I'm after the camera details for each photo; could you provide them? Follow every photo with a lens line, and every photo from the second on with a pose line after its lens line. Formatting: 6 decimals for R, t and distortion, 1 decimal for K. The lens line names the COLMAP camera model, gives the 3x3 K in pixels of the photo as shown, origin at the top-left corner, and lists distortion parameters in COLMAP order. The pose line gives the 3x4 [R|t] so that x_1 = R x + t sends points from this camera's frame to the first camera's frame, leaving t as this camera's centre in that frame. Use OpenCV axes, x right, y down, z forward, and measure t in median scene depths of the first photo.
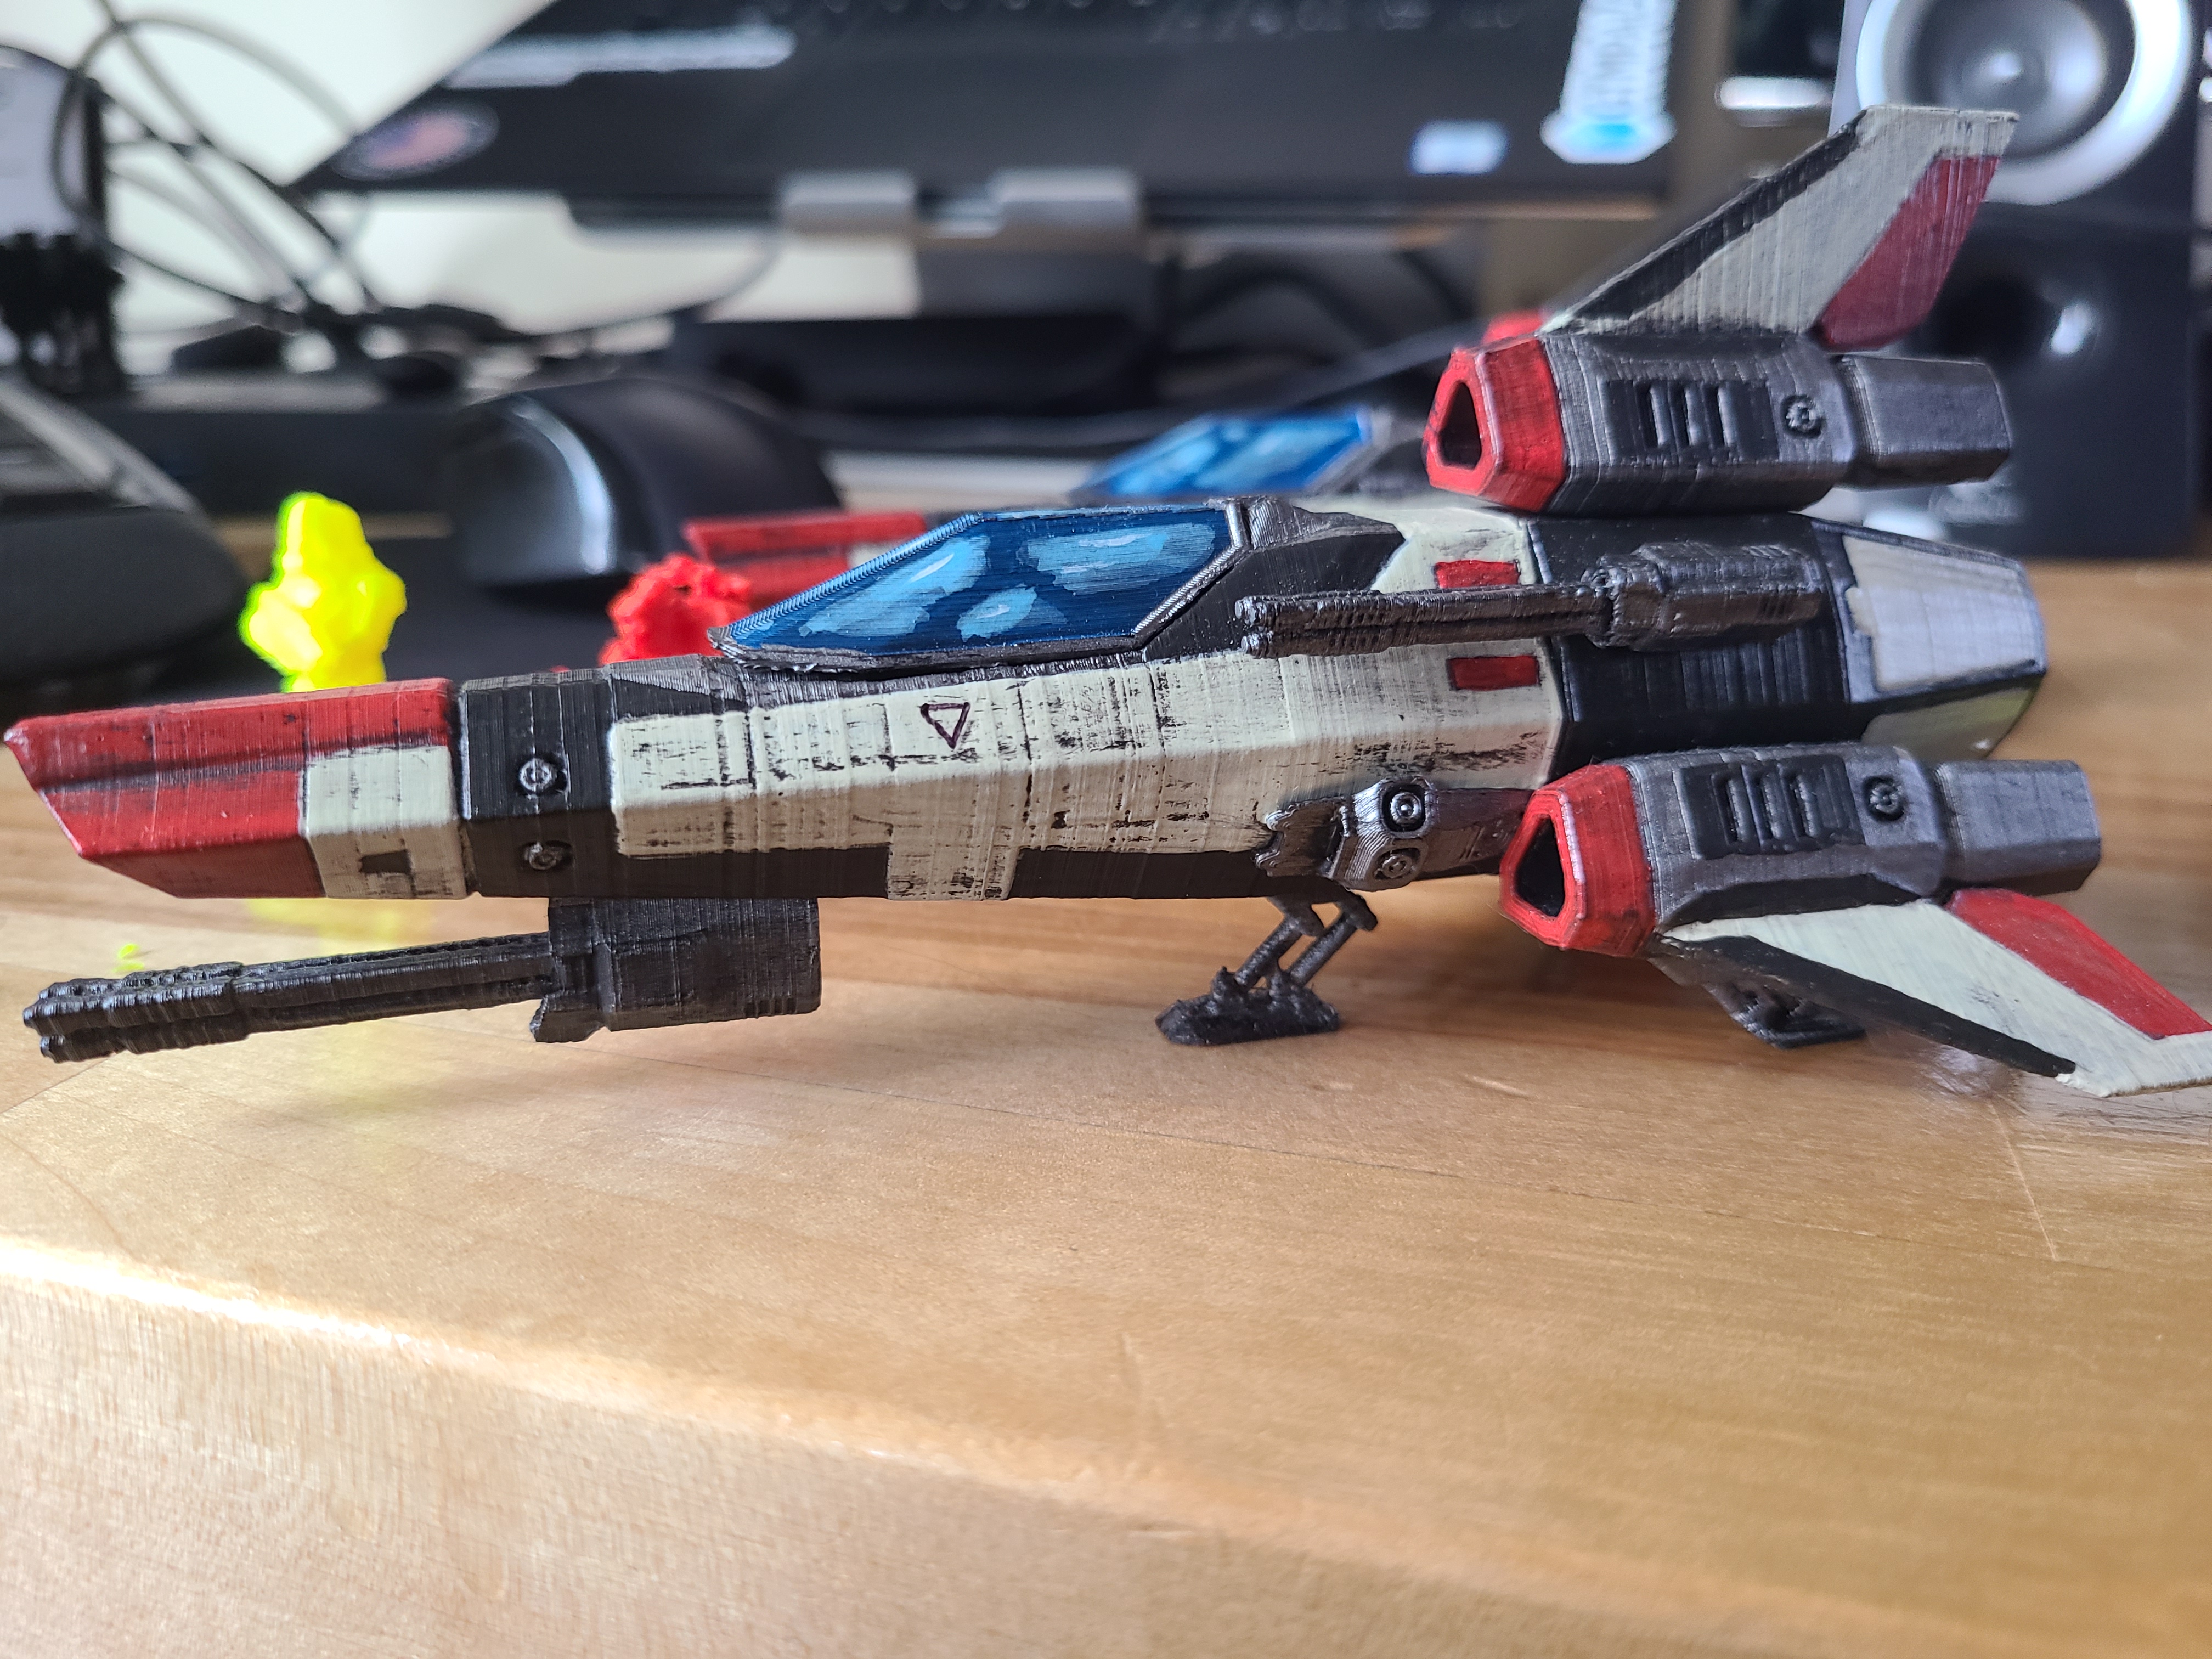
lens RADIAL K [[1833.2, 0, 1059.2], [0, 1833.2, 833.2], [0, 0, 1]] dist [-0.027916, 0.011911]
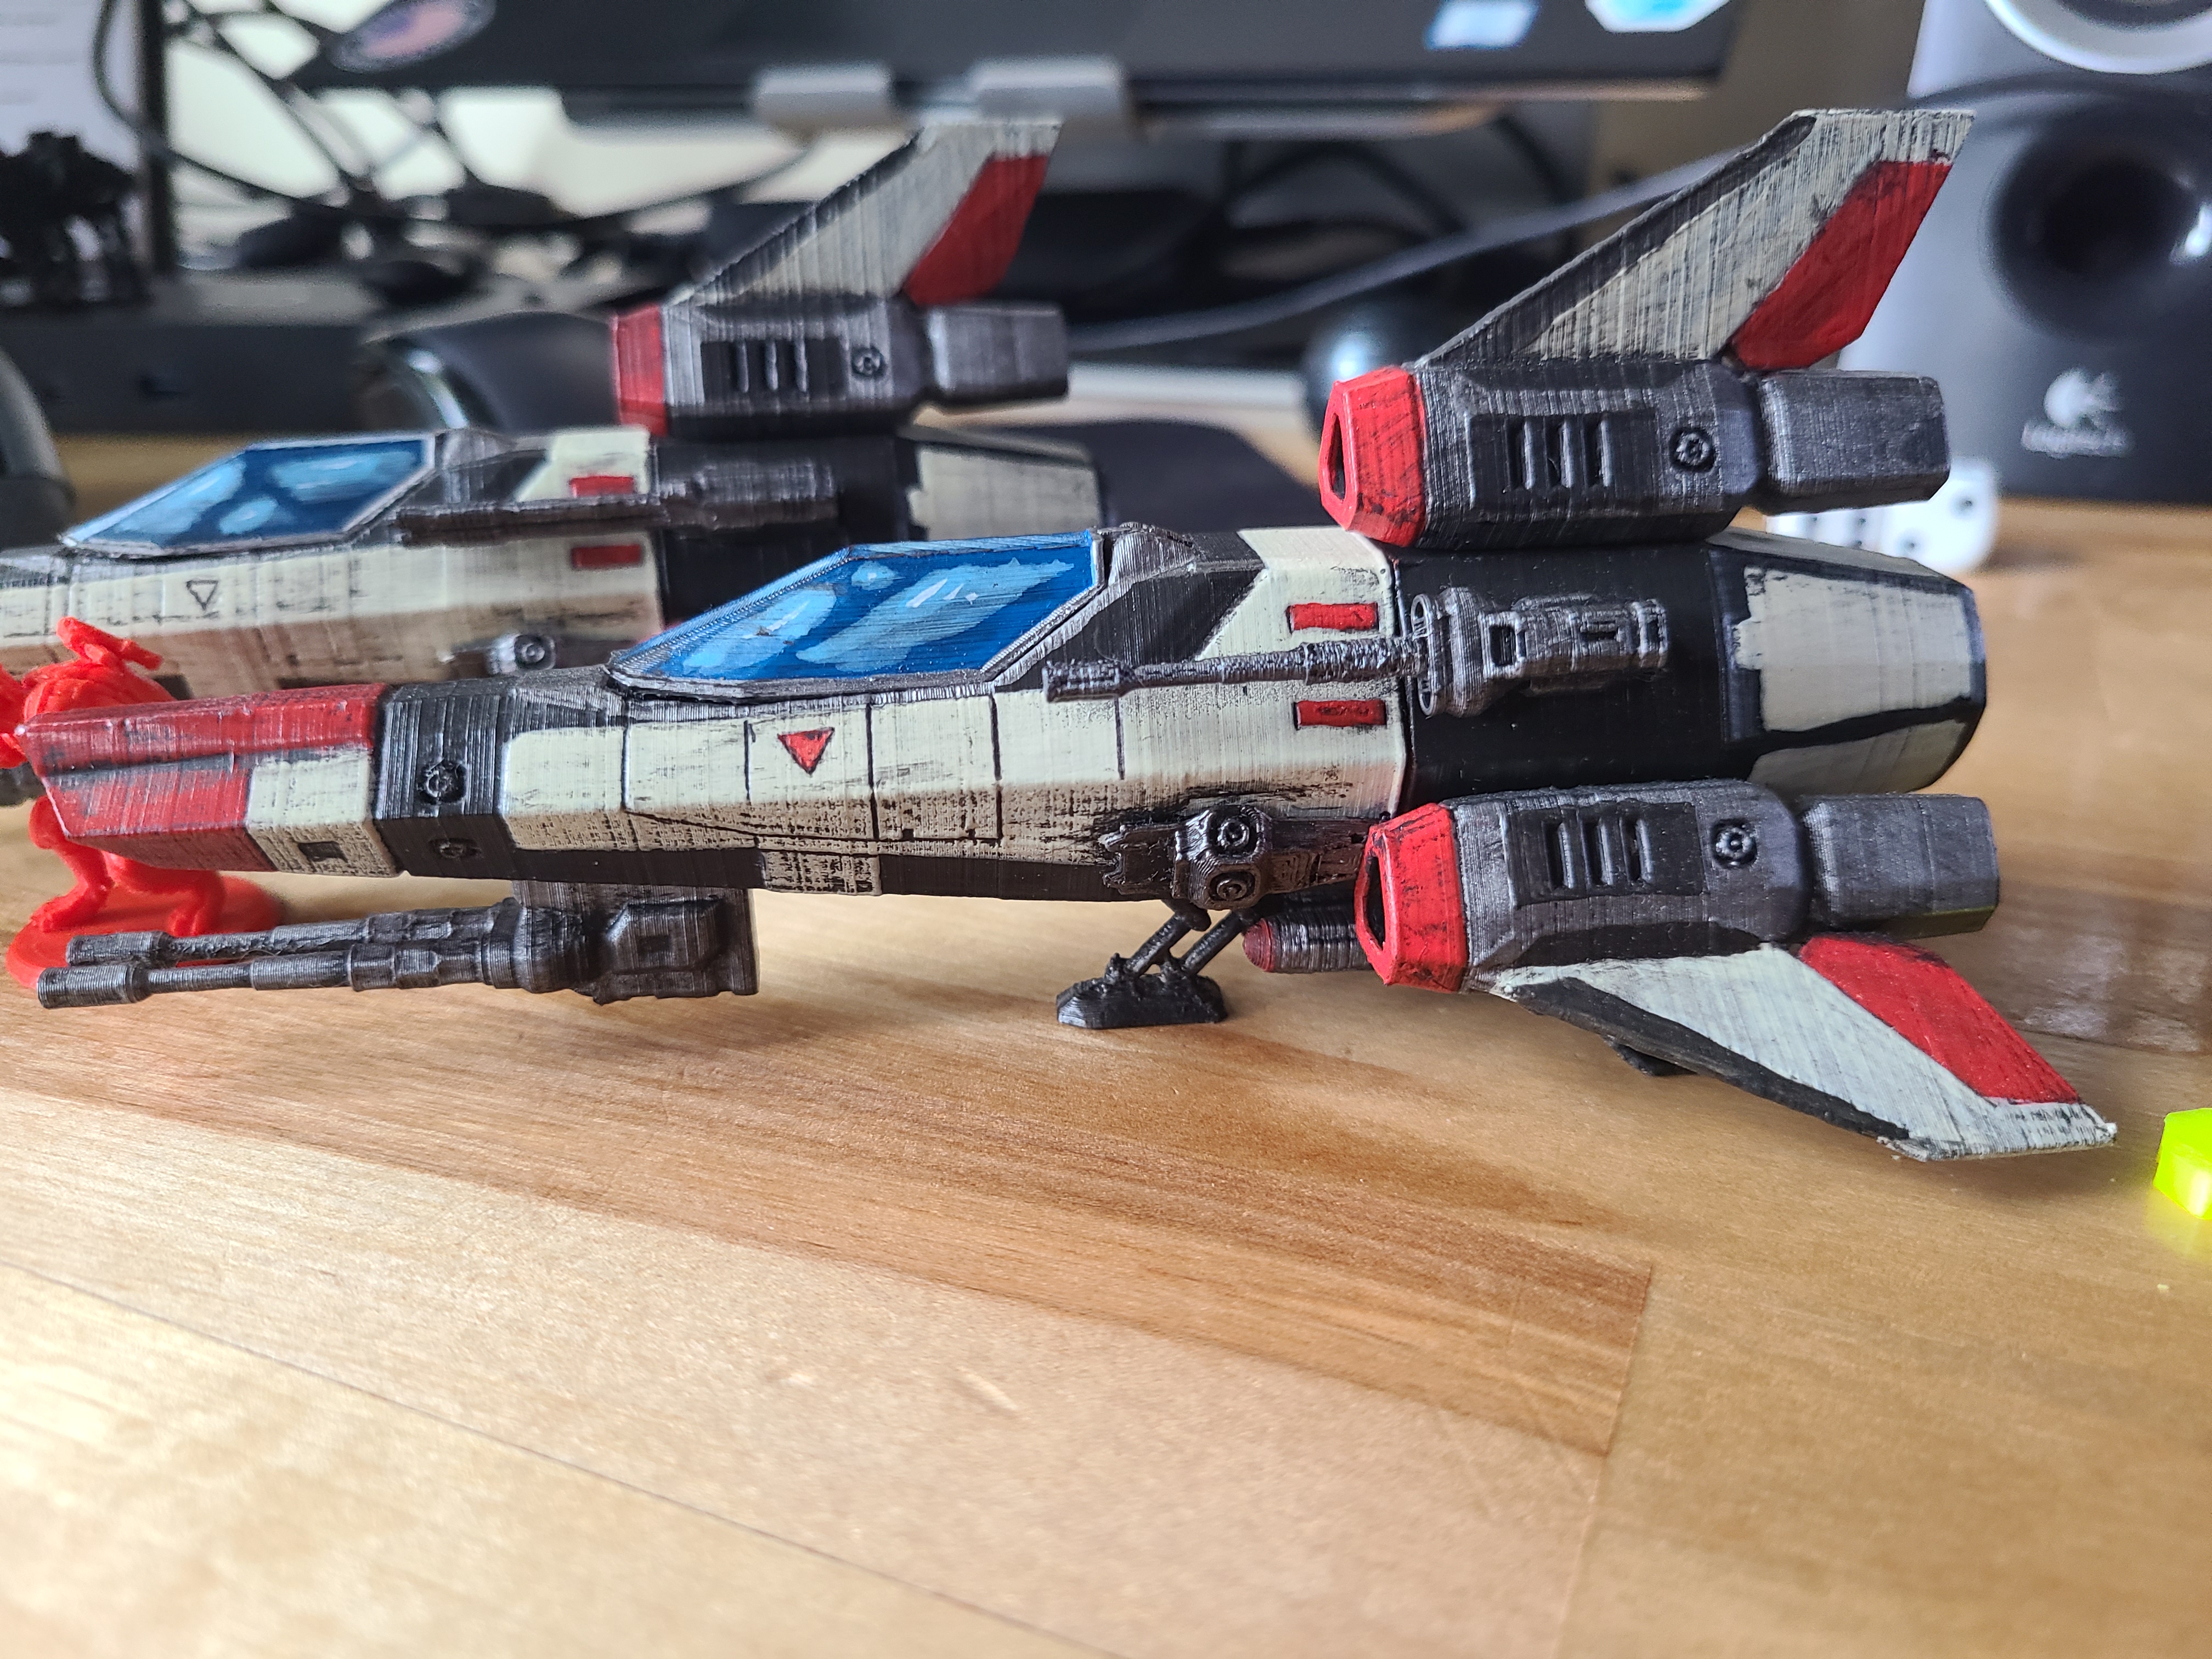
lens RADIAL K [[1833.2, 0, 1089.5], [0, 1833.2, 832.4], [0, 0, 1]] dist [-0.027916, 0.011911]
pose [[0.994426, 0.019410, -0.103636, 0.766675], [-0.009775, 0.995648, 0.092680, -0.010772], [0.104983, -0.091150, 0.990288, -0.377422]]
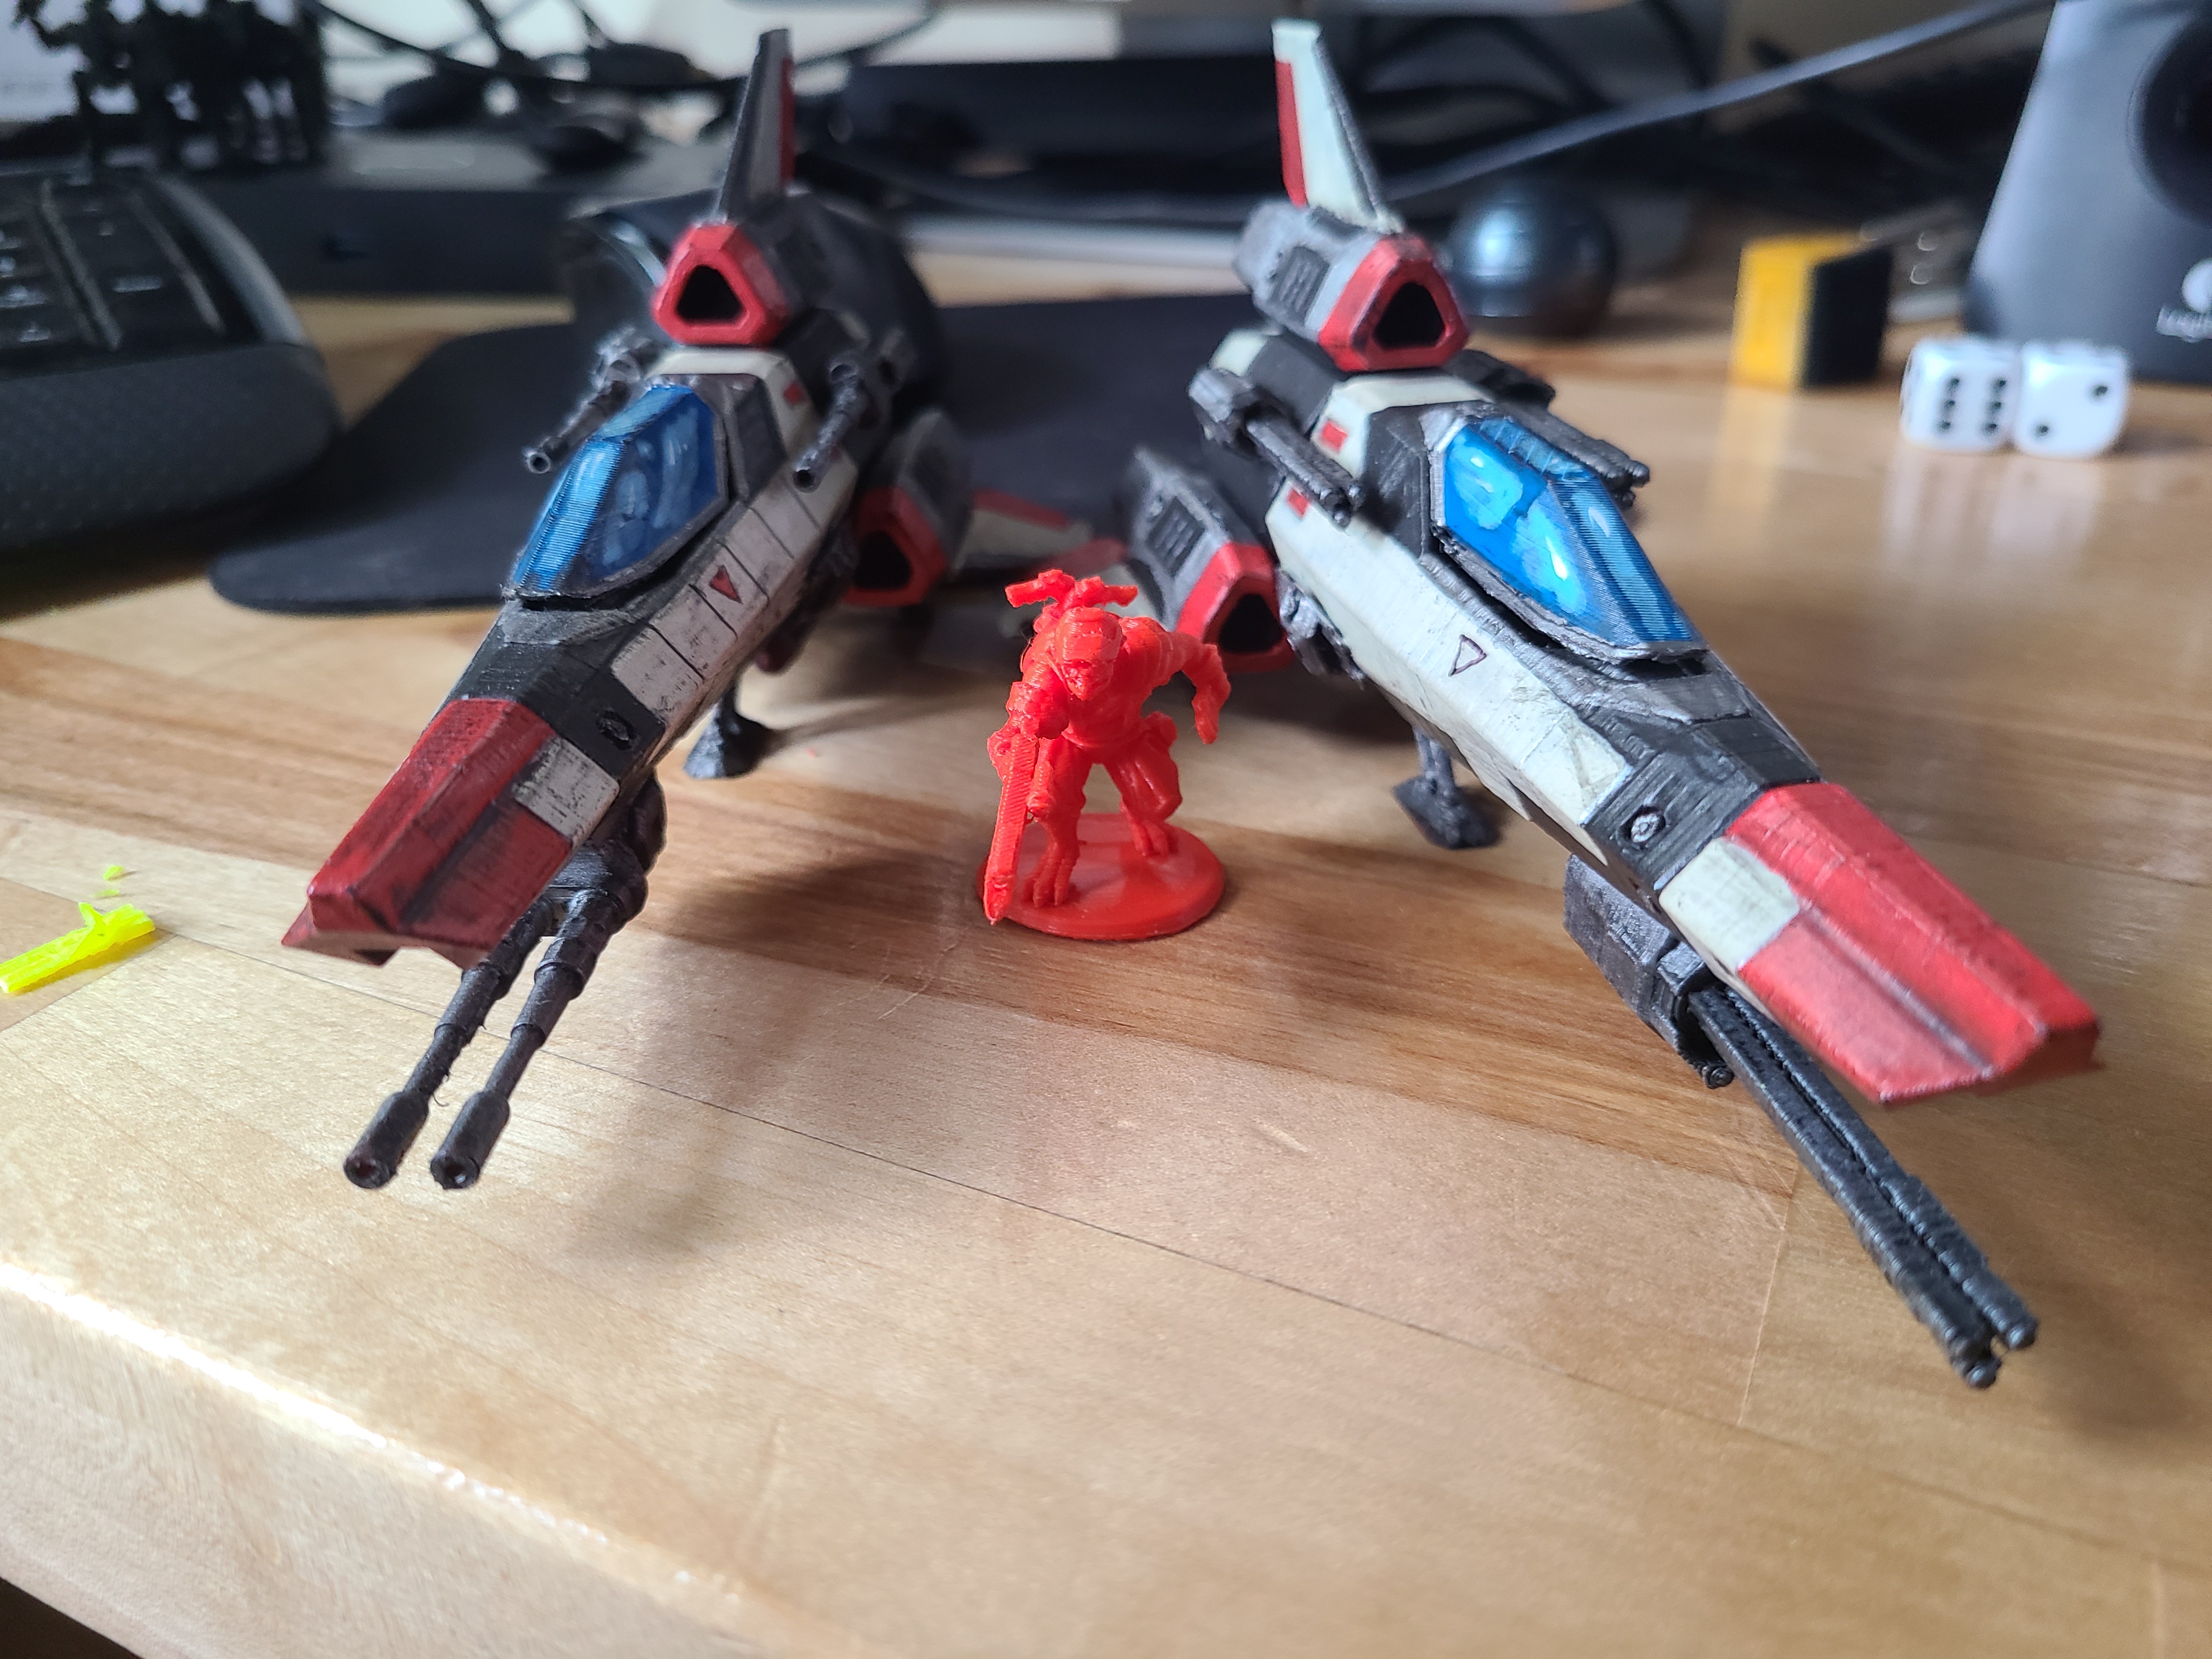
lens RADIAL K [[1833.2, 0, 1056.4], [0, 1833.2, 851.1], [0, 0, 1]] dist [-0.027916, 0.011911]
pose [[0.987900, 0.050038, -0.146799, 0.651805], [-0.022784, 0.983079, 0.181760, -0.024115], [0.153410, -0.176216, 0.972324, -0.587307]]
